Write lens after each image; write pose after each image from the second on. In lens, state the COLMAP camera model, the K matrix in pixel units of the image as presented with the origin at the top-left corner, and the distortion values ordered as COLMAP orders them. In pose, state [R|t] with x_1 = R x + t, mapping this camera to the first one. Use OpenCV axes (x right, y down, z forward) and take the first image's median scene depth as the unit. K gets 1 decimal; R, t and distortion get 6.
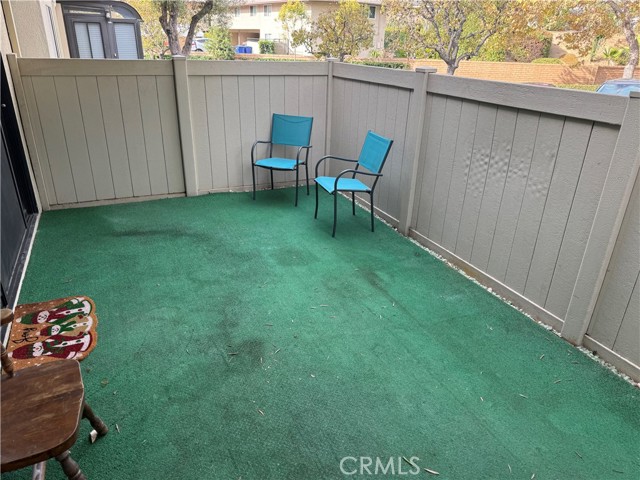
lens RADIAL K [[451.3, 0, 324.2], [0, 451.3, 237.5], [0, 0, 1]] dist [0.066146, -0.074843]
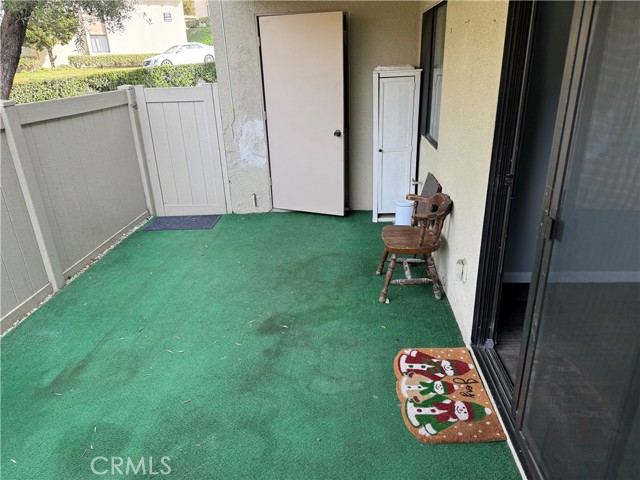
lens RADIAL K [[451.3, 0, 320.0], [0, 451.3, 242.0], [0, 0, 1]] dist [0.066146, -0.074843]
pose [[-0.877054, -0.178127, 0.446148, -0.709571], [0.200187, 0.708718, 0.676494, -0.630594], [-0.436695, 0.682634, -0.585925, 1.389300]]
